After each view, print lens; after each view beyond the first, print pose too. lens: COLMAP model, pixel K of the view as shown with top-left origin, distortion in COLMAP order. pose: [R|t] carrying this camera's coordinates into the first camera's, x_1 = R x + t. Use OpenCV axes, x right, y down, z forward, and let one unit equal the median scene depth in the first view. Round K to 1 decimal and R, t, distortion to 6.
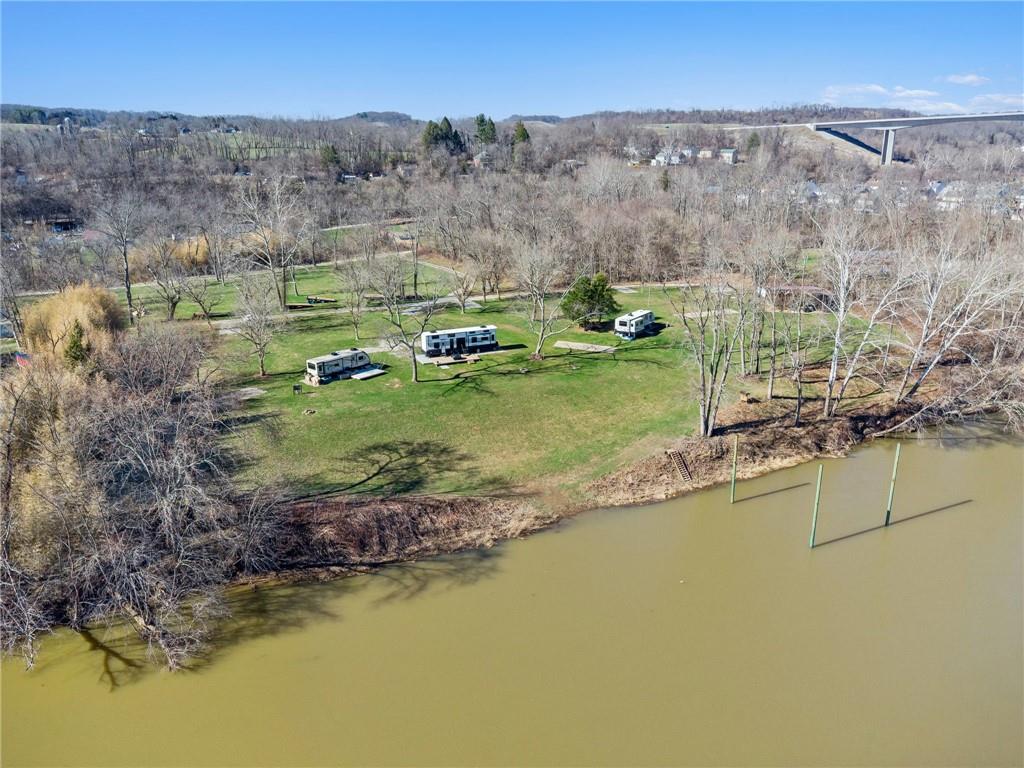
lens RADIAL K [[777.8, 0, 512.9], [0, 777.8, 382.5], [0, 0, 1]] dist [0.003035, -0.000729]
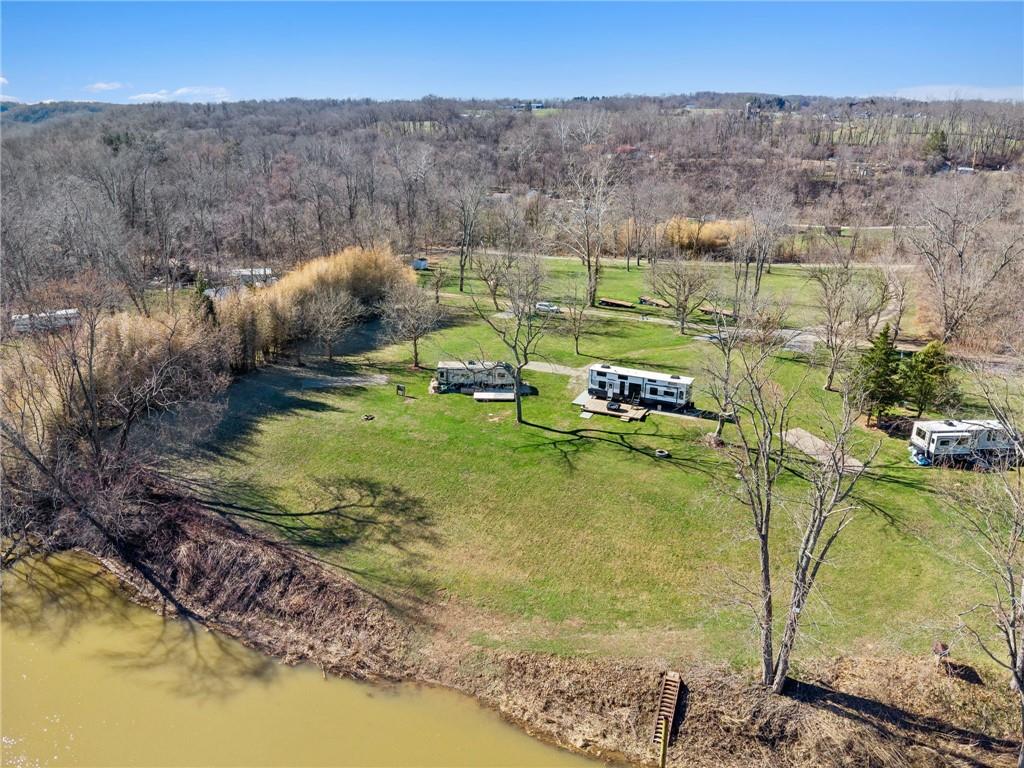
lens RADIAL K [[754.2, 0, 512.1], [0, 754.2, 386.3], [0, 0, 1]] dist [0.006059, -0.004032]
pose [[0.653409, 0.258647, -0.711448, 0.379452], [-0.237695, 0.962388, 0.131571, -0.126378], [0.718719, 0.083138, 0.690312, 0.447643]]
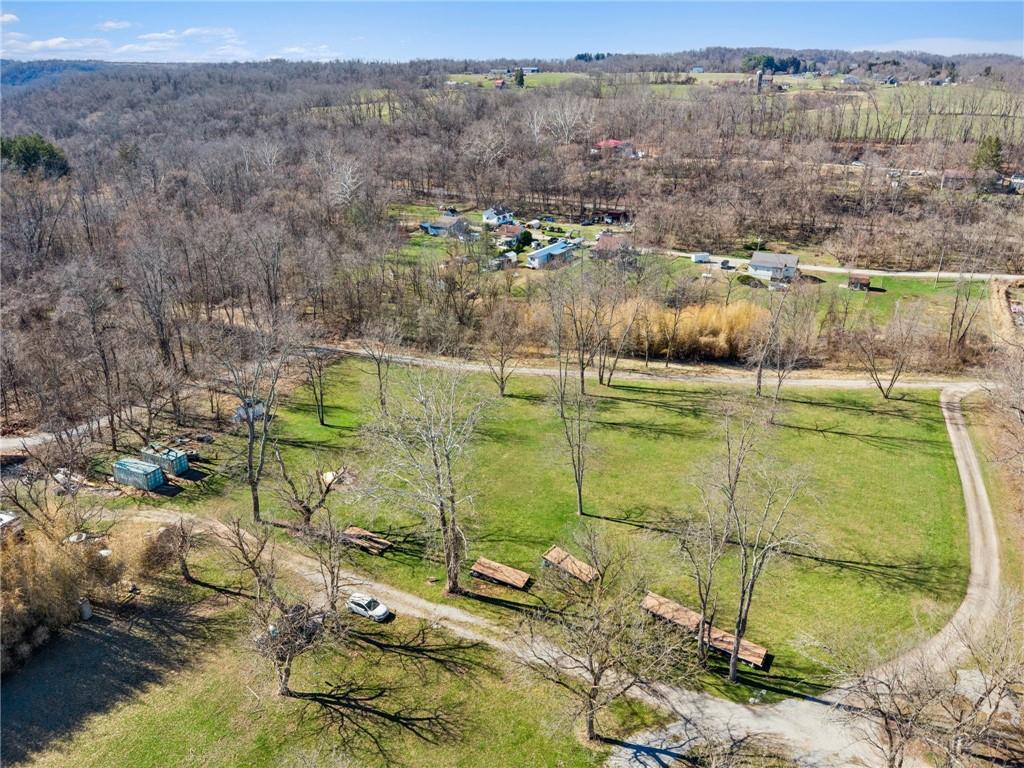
lens RADIAL K [[754.2, 0, 509.9], [0, 754.2, 359.8], [0, 0, 1]] dist [0.006059, -0.004032]
pose [[0.641733, 0.278775, -0.714467, 0.052335], [-0.236607, 0.958119, 0.161325, -0.427506], [0.729518, 0.065520, 0.680816, 0.897644]]
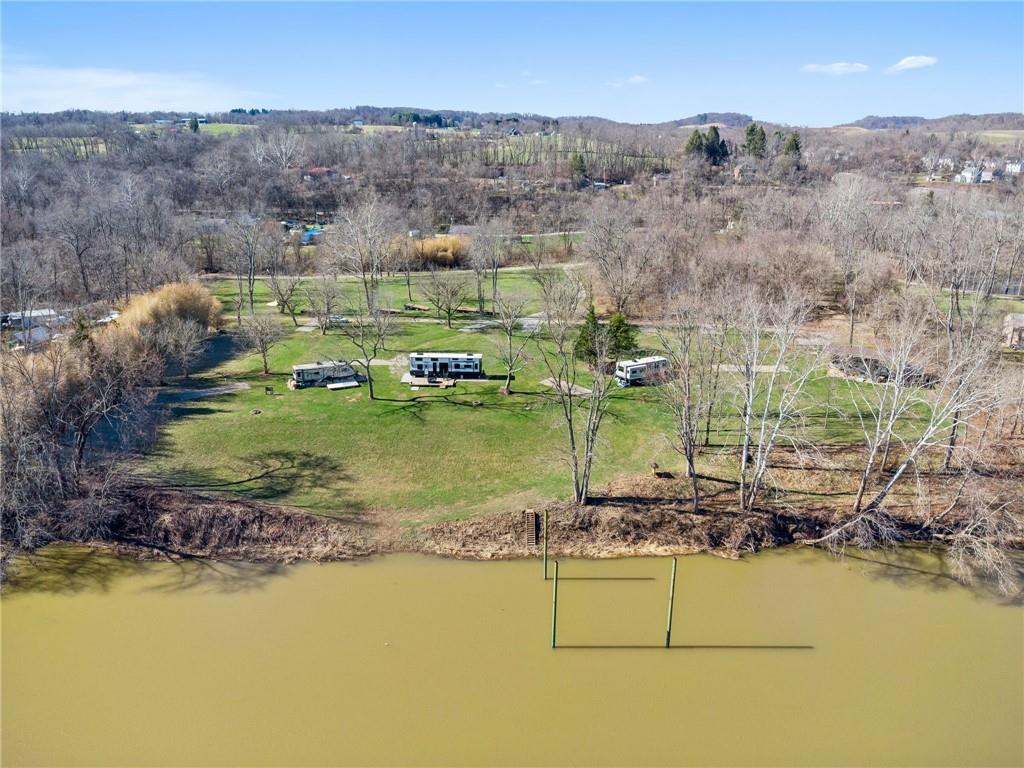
lens RADIAL K [[754.2, 0, 514.0], [0, 754.2, 377.5], [0, 0, 1]] dist [0.006059, -0.004032]
pose [[0.907865, 0.139861, -0.395248, 0.447004], [-0.138052, 0.989869, 0.033173, -0.088588], [0.395883, 0.024448, 0.917975, 0.102587]]
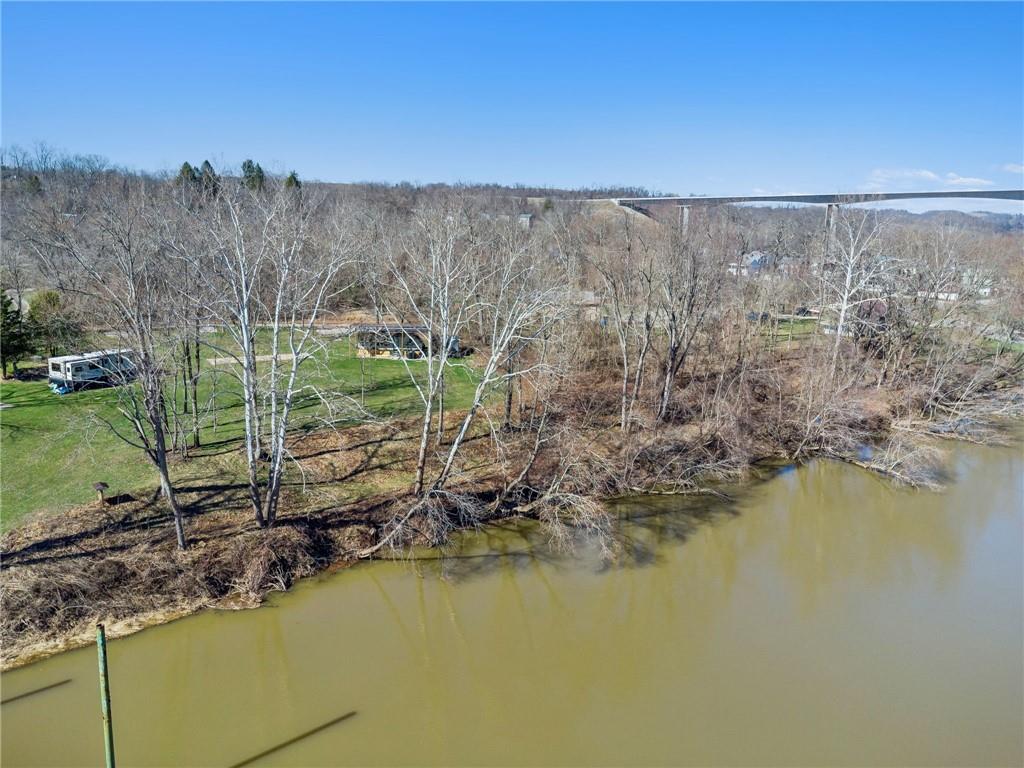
lens RADIAL K [[754.2, 0, 503.8], [0, 754.2, 378.7], [0, 0, 1]] dist [0.006059, -0.004032]
pose [[0.985061, 0.007287, 0.172050, 0.443942], [0.008624, 0.995763, -0.091548, -0.009479], [-0.171988, 0.091664, 0.980825, 0.398052]]
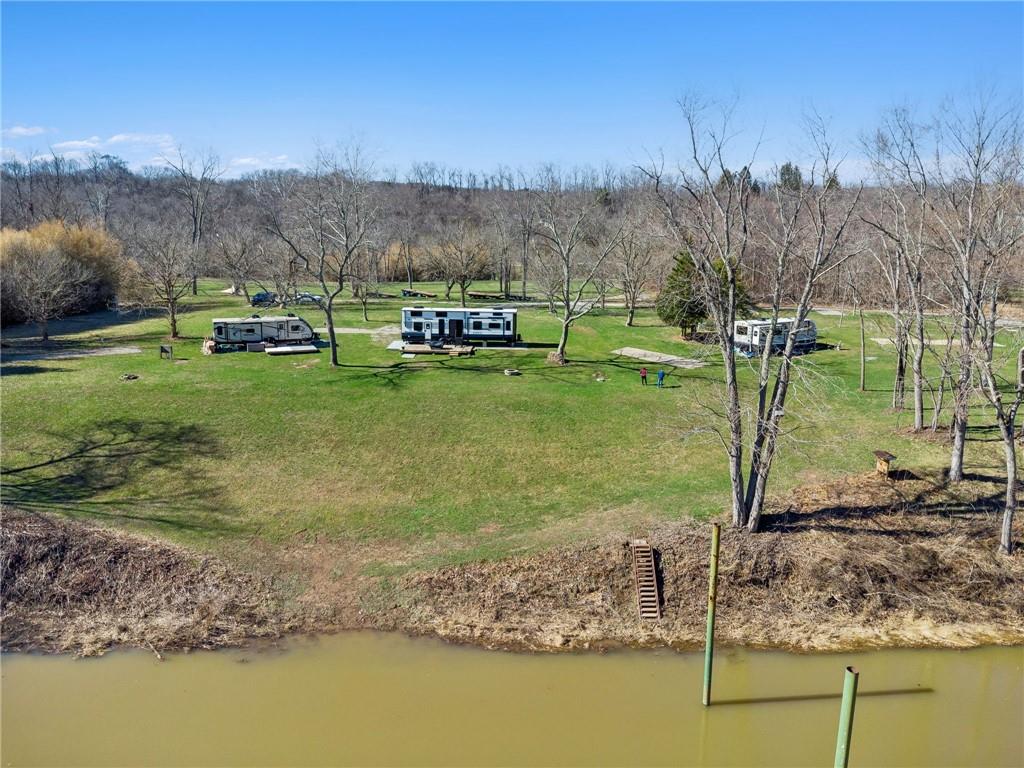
lens RADIAL K [[754.2, 0, 513.2], [0, 754.2, 359.4], [0, 0, 1]] dist [0.006059, -0.004032]
pose [[0.902830, 0.096432, -0.419045, 0.259591], [-0.147206, 0.984958, -0.090492, 0.027743], [0.404015, 0.143384, 0.903445, 0.467279]]
